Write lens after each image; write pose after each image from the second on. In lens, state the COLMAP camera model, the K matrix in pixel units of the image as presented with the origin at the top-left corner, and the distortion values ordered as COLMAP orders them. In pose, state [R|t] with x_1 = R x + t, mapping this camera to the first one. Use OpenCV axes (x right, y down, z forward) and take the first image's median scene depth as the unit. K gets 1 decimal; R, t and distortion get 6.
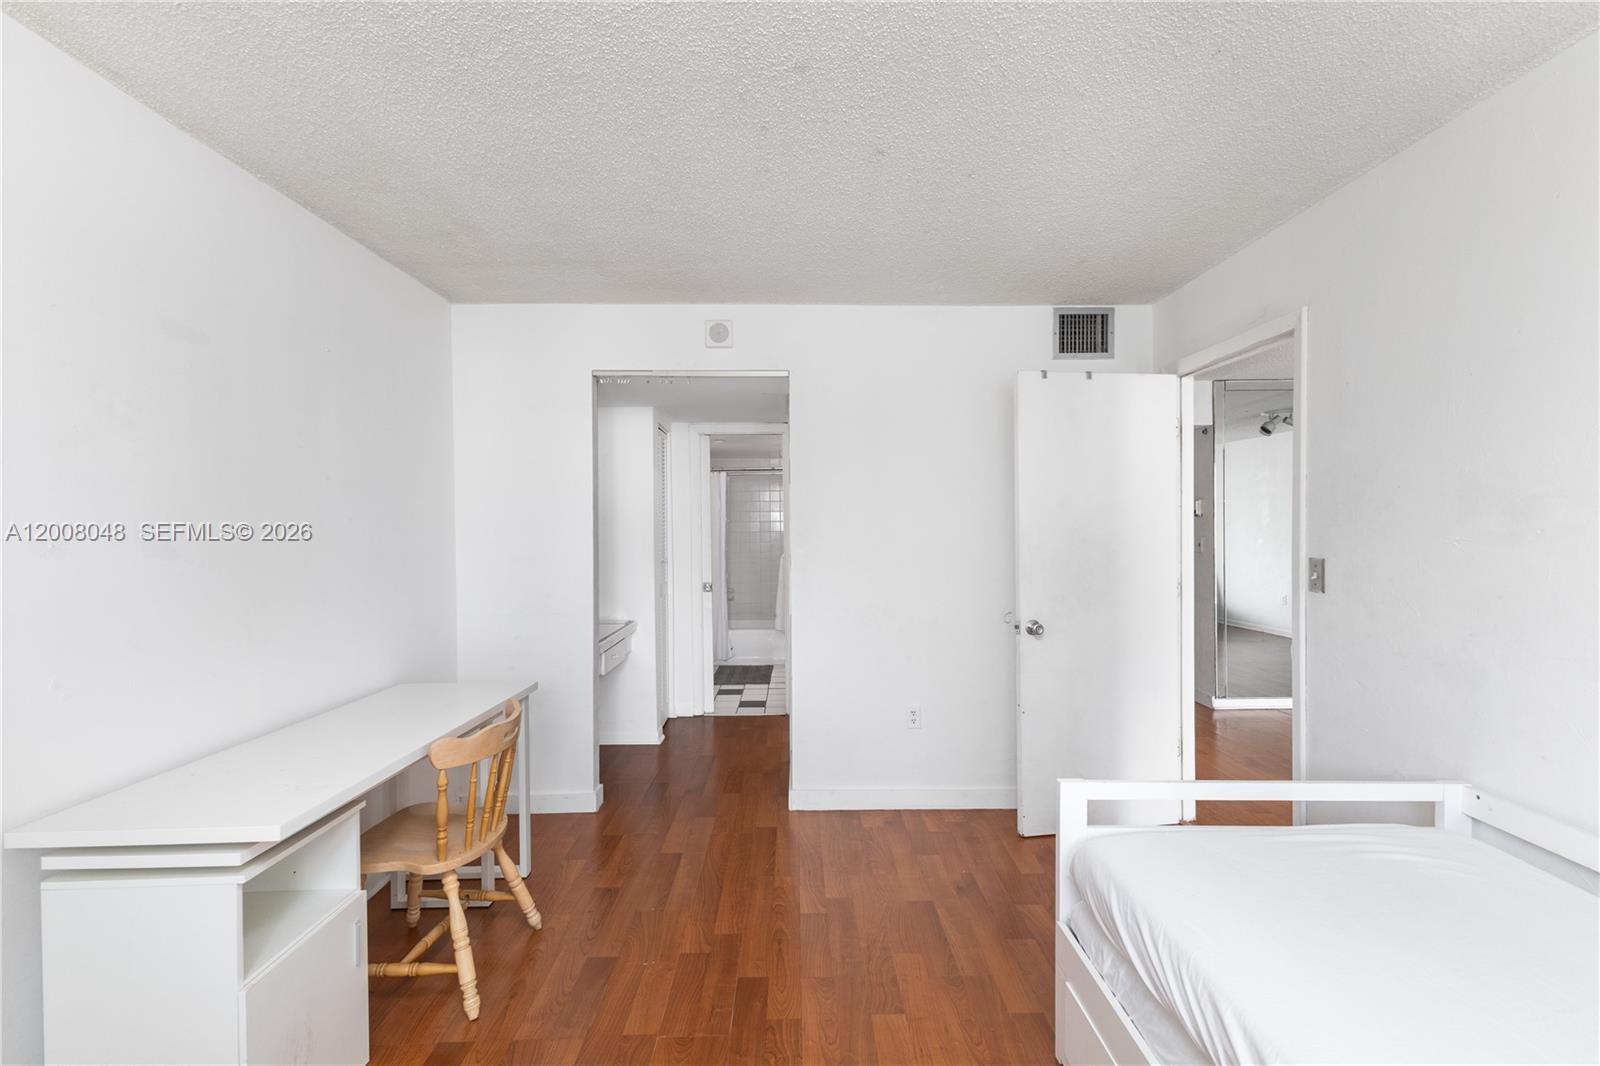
lens RADIAL K [[697.8, 0, 801.2], [0, 697.8, 538.5], [0, 0, 1]] dist [0.014914, -0.003116]
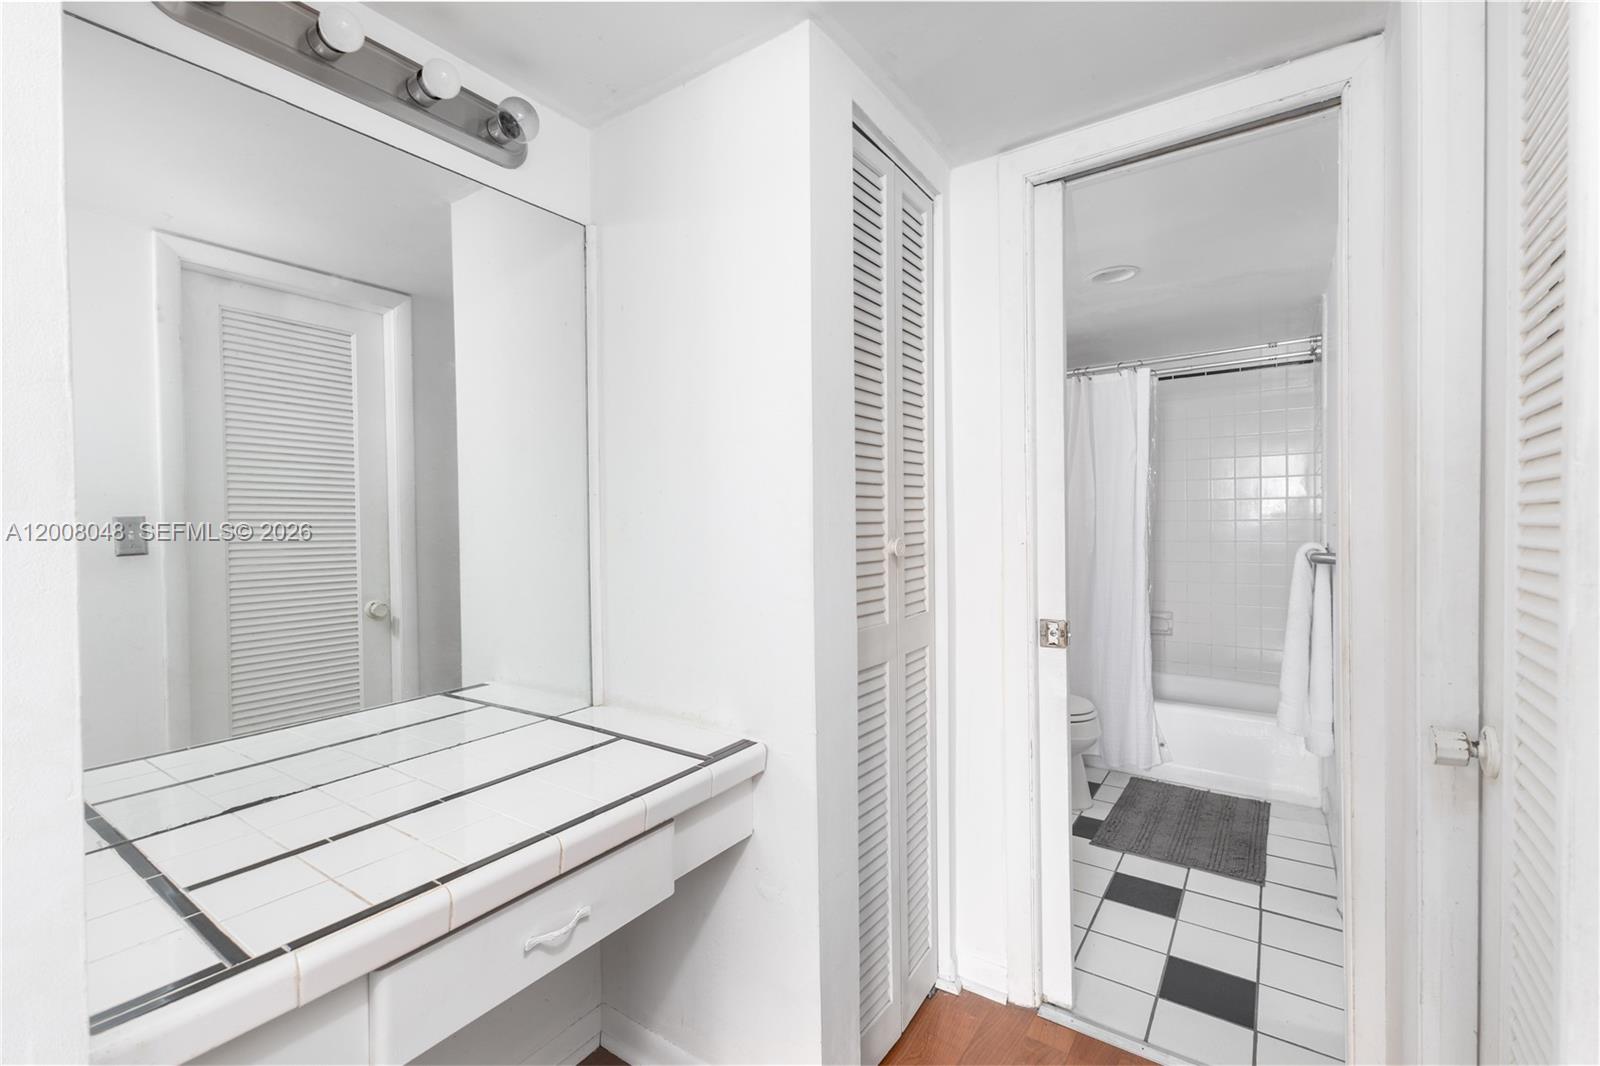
lens RADIAL K [[697.8, 0, 800.3], [0, 697.8, 525.7], [0, 0, 1]] dist [0.014914, -0.003116]
pose [[0.814263, 0.007436, -0.580448, -0.036509], [0.001363, 0.999891, 0.014722, 0.012212], [0.580494, -0.012779, 0.814164, 0.649617]]
